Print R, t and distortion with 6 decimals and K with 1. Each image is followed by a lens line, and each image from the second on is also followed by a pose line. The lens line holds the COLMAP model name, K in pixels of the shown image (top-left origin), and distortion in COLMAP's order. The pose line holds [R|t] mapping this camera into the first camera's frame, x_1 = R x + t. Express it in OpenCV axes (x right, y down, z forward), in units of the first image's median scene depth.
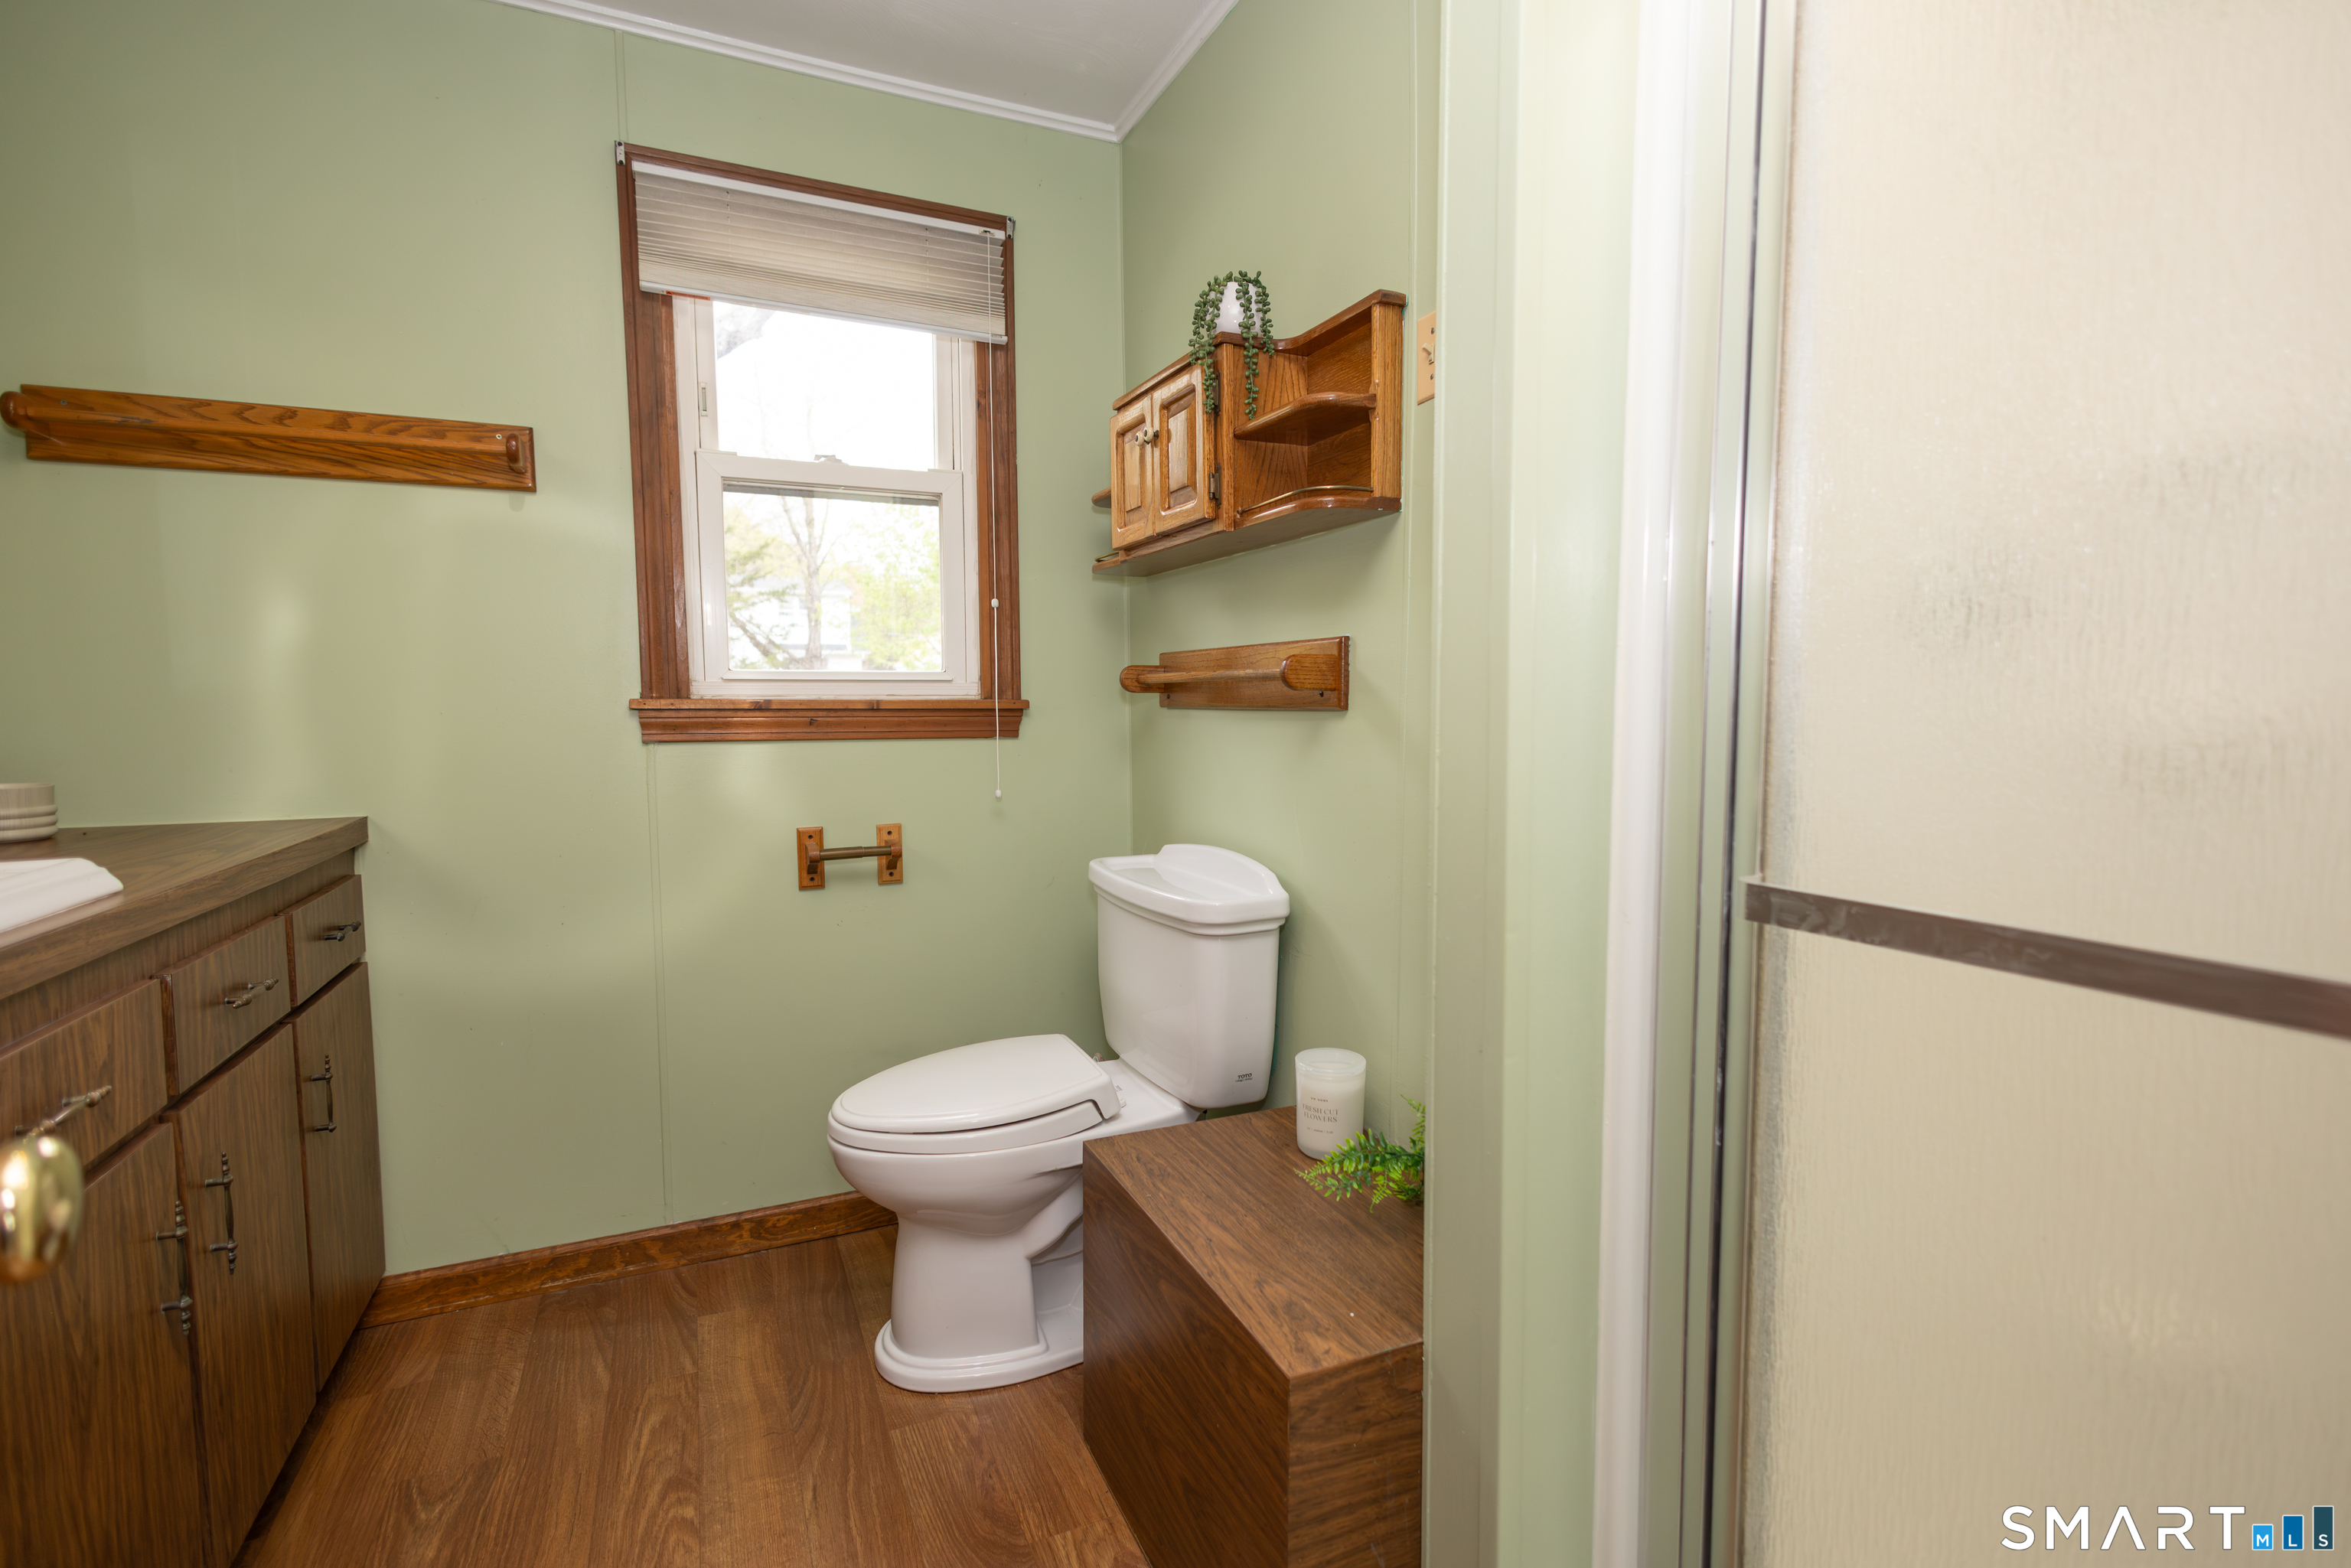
lens RADIAL K [[1080.7, 0, 1170.0], [0, 1080.7, 774.6], [0, 0, 1]] dist [0.010517, -0.000006]
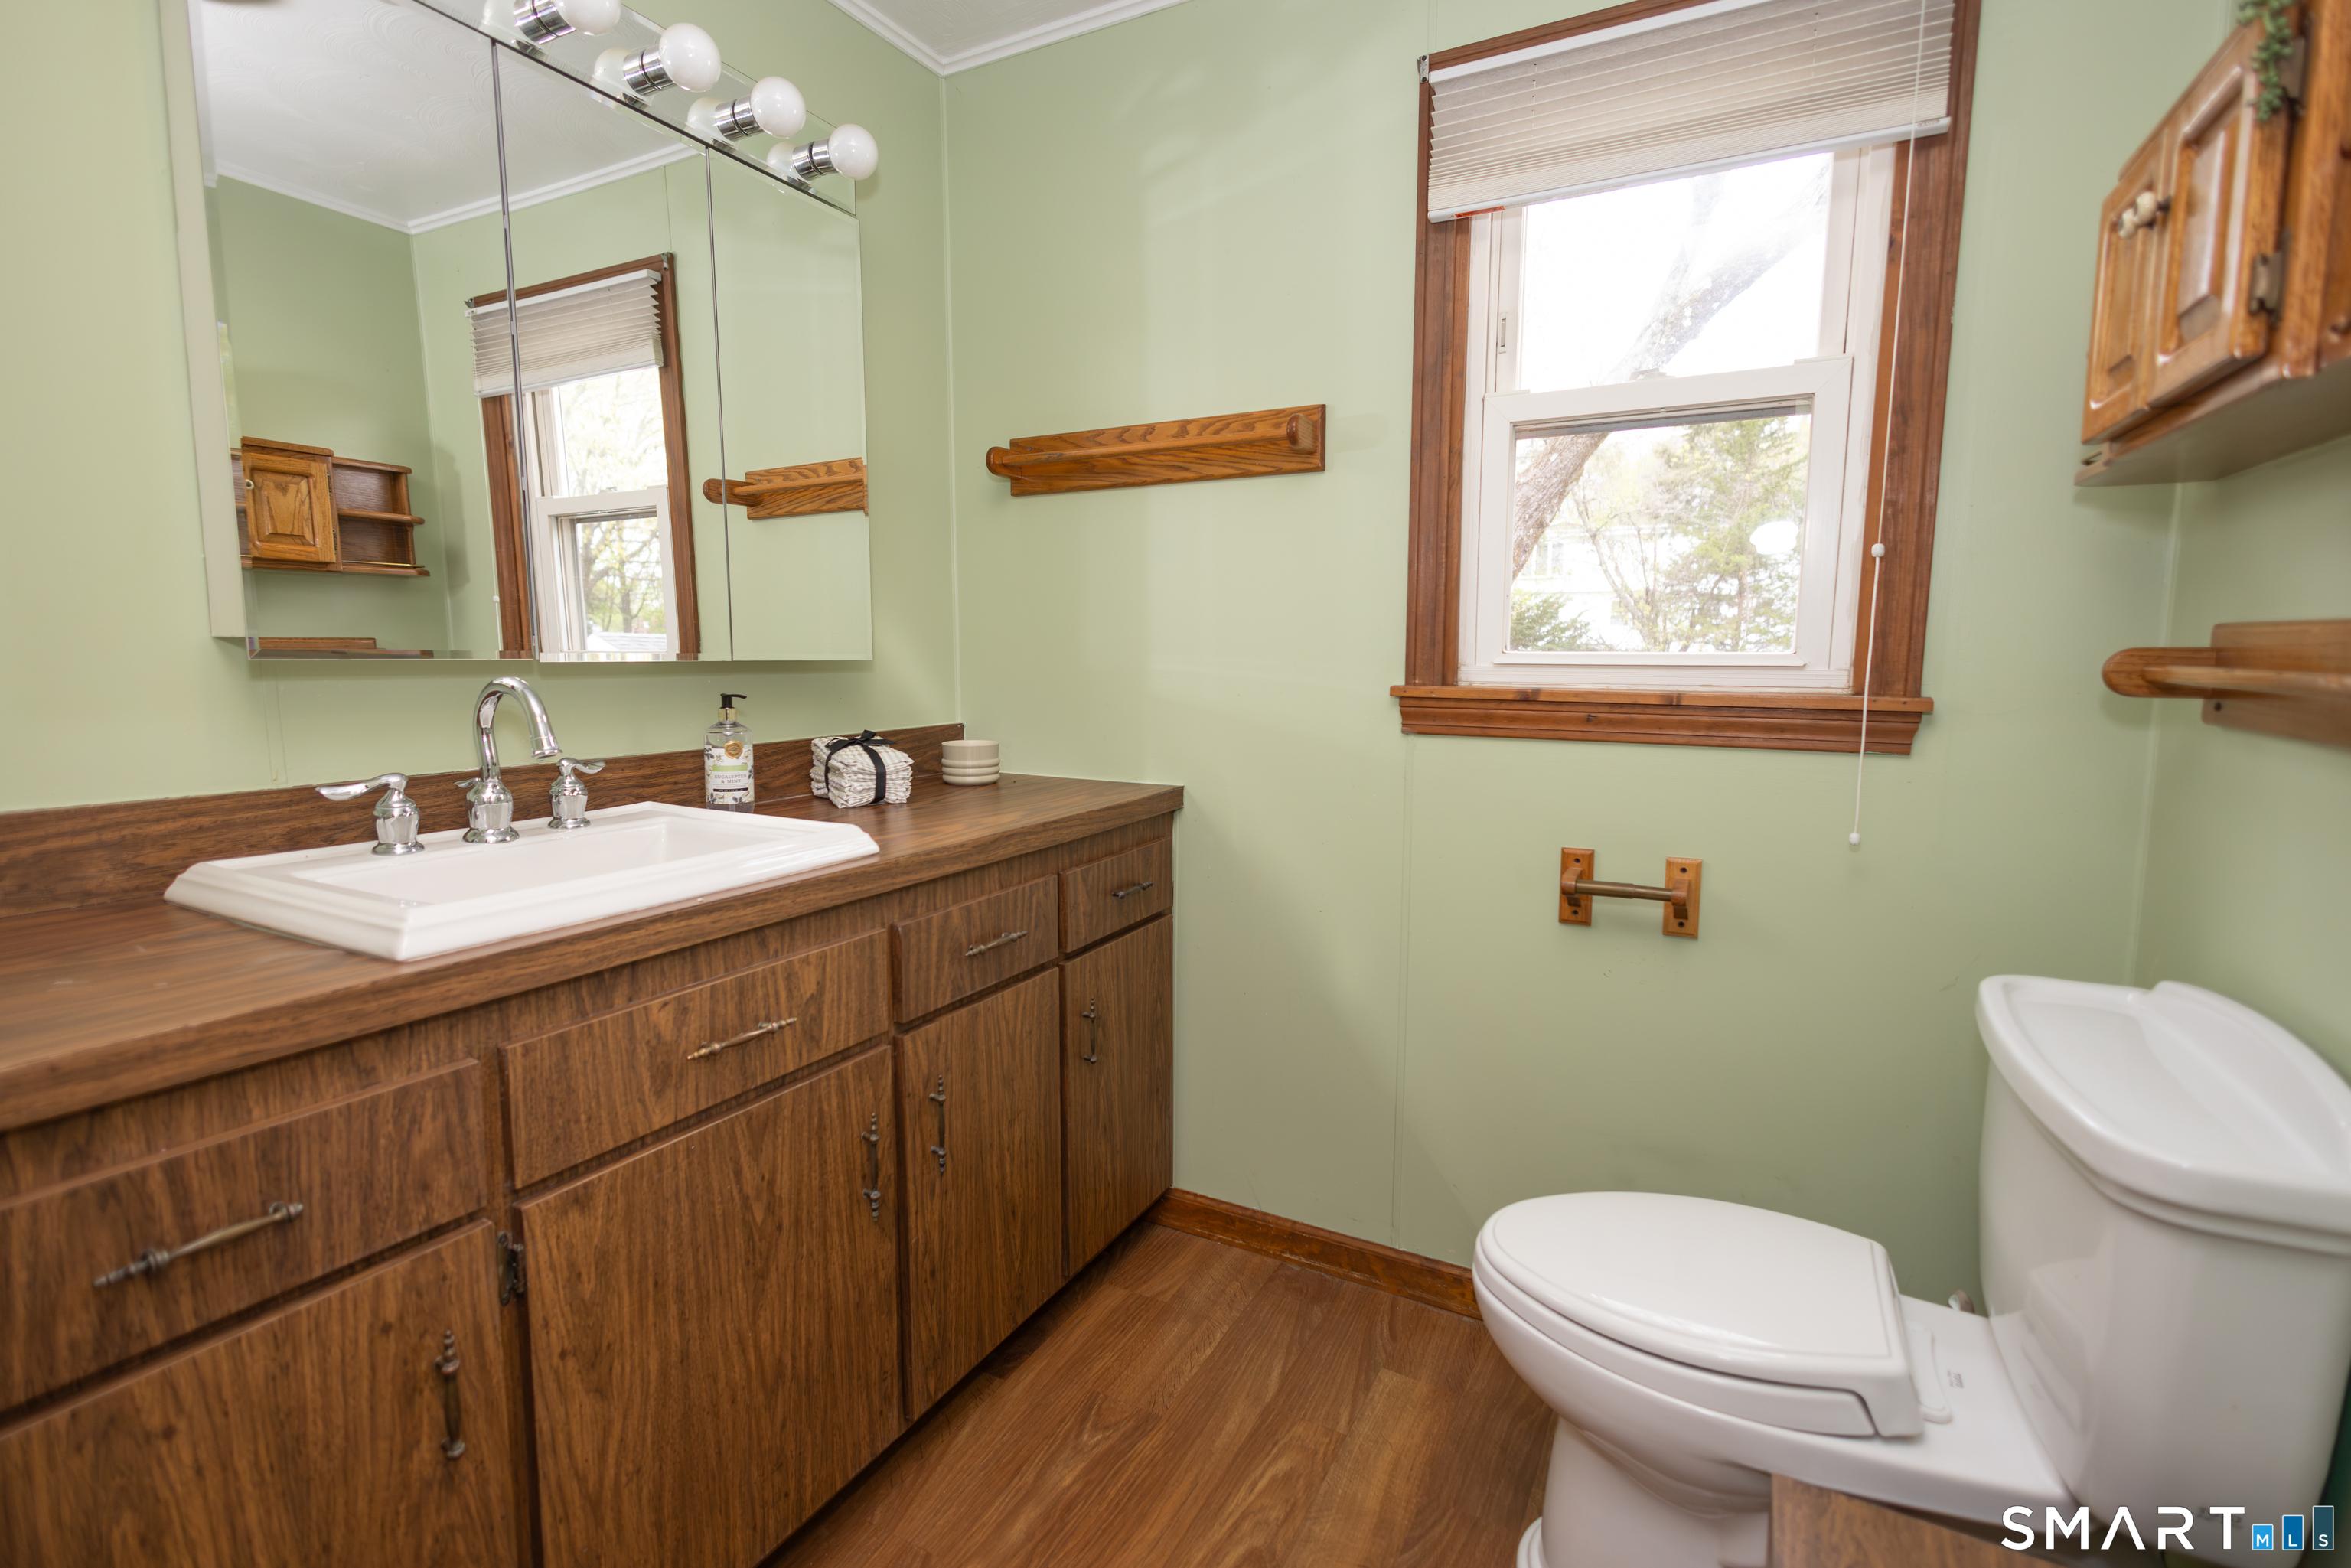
lens RADIAL K [[1080.7, 0, 1170.0], [0, 1080.7, 774.6], [0, 0, 1]] dist [0.010517, -0.000006]
pose [[0.612068, 0.098719, -0.784619, 0.125213], [-0.057235, 0.995106, 0.080554, -0.061912], [0.788731, -0.004397, 0.614722, 0.306124]]
